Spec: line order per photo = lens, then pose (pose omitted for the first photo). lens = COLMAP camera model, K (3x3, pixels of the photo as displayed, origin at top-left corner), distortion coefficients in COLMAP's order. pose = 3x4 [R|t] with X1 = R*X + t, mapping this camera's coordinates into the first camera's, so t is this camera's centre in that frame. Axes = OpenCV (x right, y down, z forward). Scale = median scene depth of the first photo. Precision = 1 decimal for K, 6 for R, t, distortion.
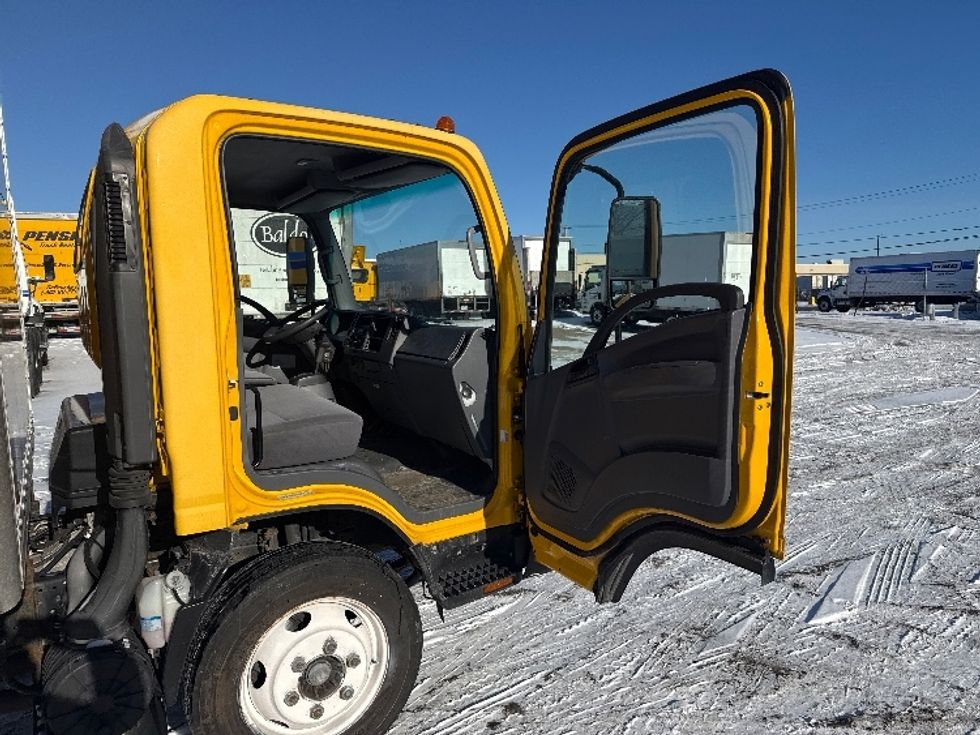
lens RADIAL K [[651.7, 0, 493.2], [0, 651.7, 367.5], [0, 0, 1]] dist [-0.004754, -0.000886]
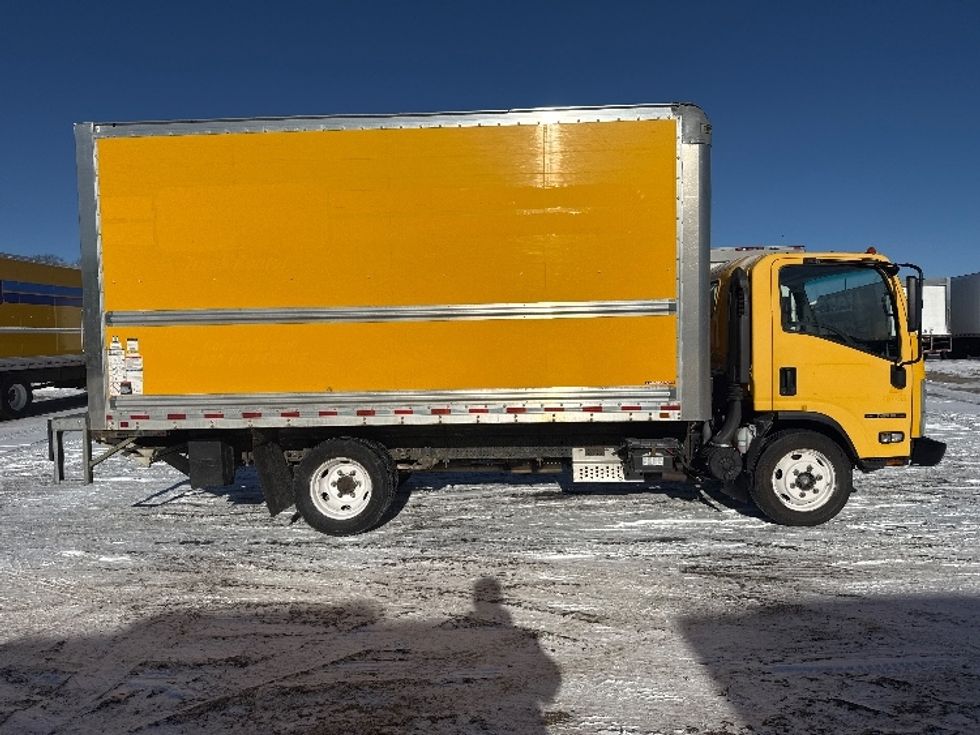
lens RADIAL K [[676.8, 0, 492.4], [0, 676.8, 374.9], [0, 0, 1]] dist [0.039655, -0.047837]
pose [[0.817310, 0.017394, -0.575935, 0.242702], [-0.051510, 0.997748, -0.042963, 0.252747], [0.573891, 0.064781, 0.816365, -1.797144]]
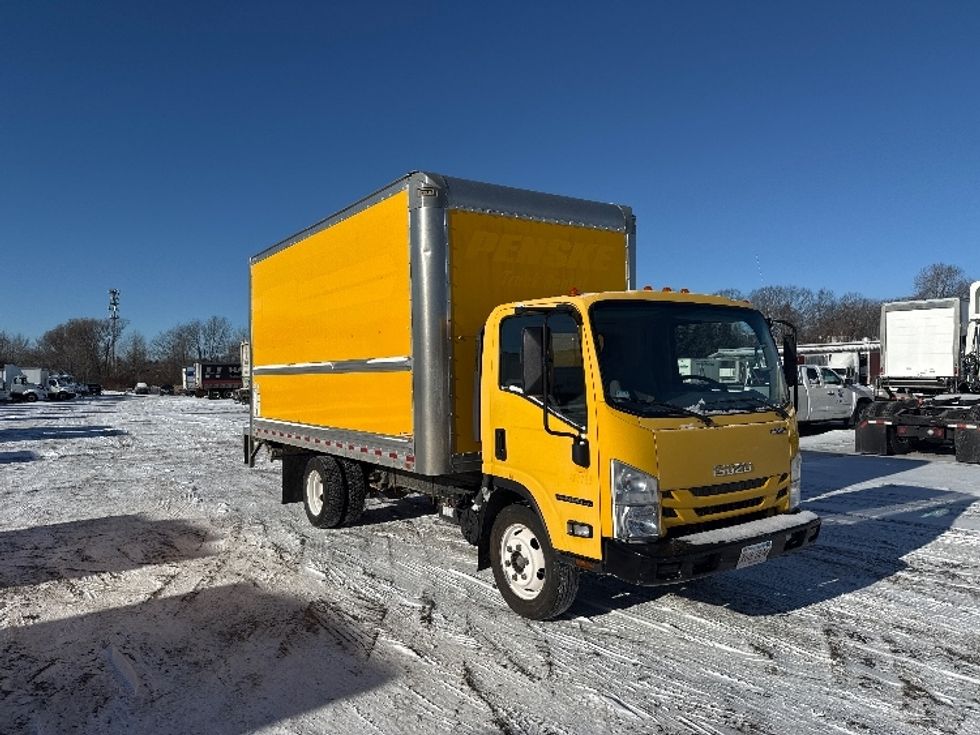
lens RADIAL K [[676.8, 0, 483.9], [0, 676.8, 368.6], [0, 0, 1]] dist [0.039655, -0.047837]
pose [[0.039096, -0.004046, -0.999227, 1.956121], [-0.102014, 0.994751, -0.008020, -0.121075], [0.994014, 0.102249, 0.038478, 0.749082]]
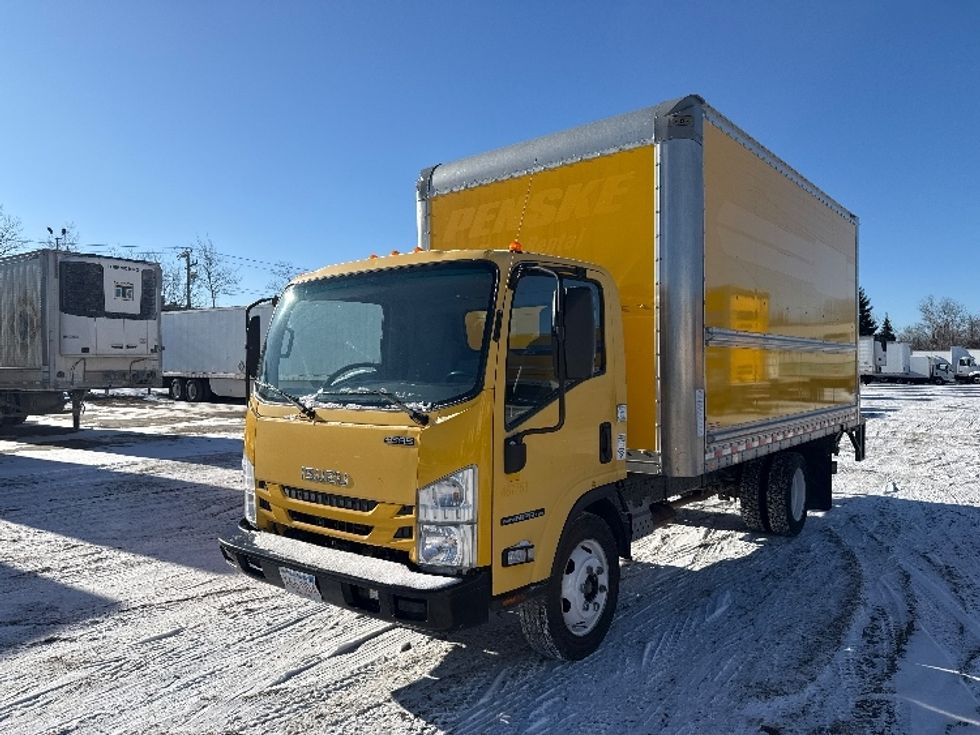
lens RADIAL K [[676.8, 0, 492.2], [0, 676.8, 368.1], [0, 0, 1]] dist [0.039655, -0.047837]
pose [[-0.945034, 0.015918, -0.326584, 0.257058], [-0.021400, 0.993662, 0.110357, -0.339479], [0.326271, 0.111280, -0.938703, 3.011538]]
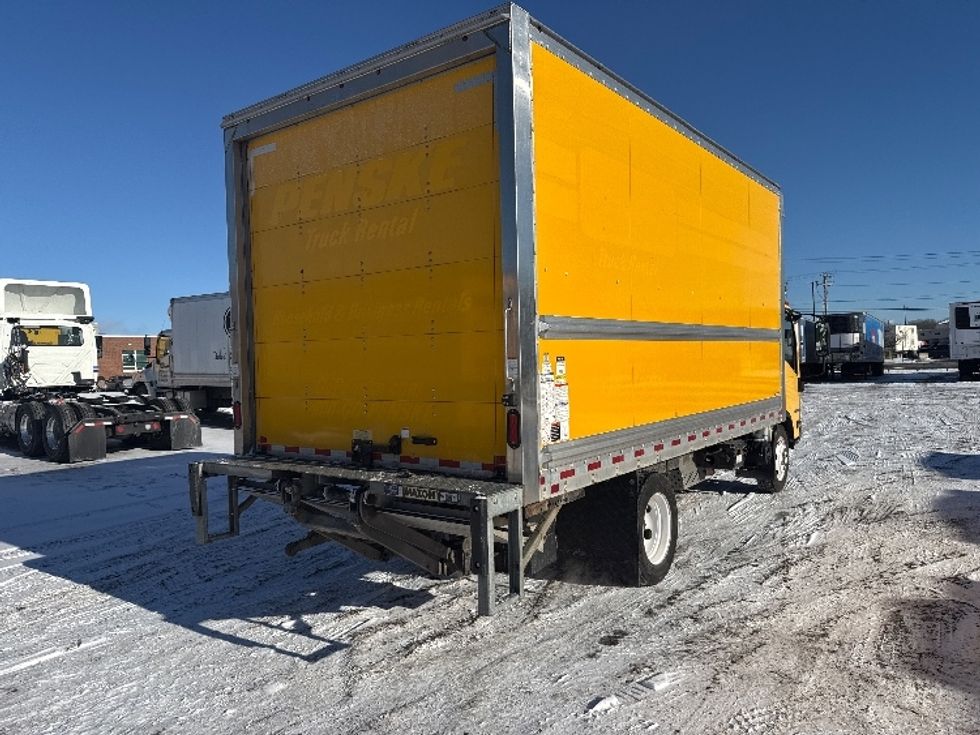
lens RADIAL K [[676.8, 0, 489.7], [0, 676.8, 367.7], [0, 0, 1]] dist [0.039655, -0.047837]
pose [[0.935670, -0.014939, 0.352559, -3.125853], [0.055188, 0.993004, -0.104389, 0.270583], [-0.348533, 0.117130, 0.929949, -2.007862]]
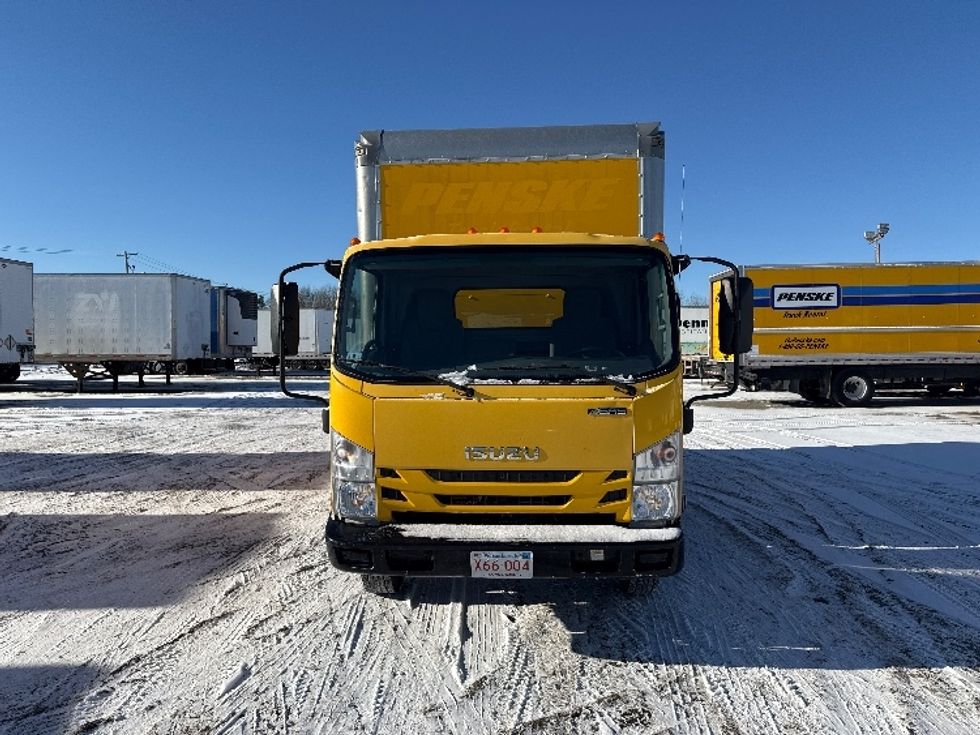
lens RADIAL K [[676.8, 0, 488.1], [0, 676.8, 357.3], [0, 0, 1]] dist [0.039655, -0.047837]
pose [[-0.574832, 0.024381, -0.817908, 1.324313], [-0.083751, 0.992554, 0.088449, -0.263329], [0.813974, 0.119344, -0.568510, 2.298041]]
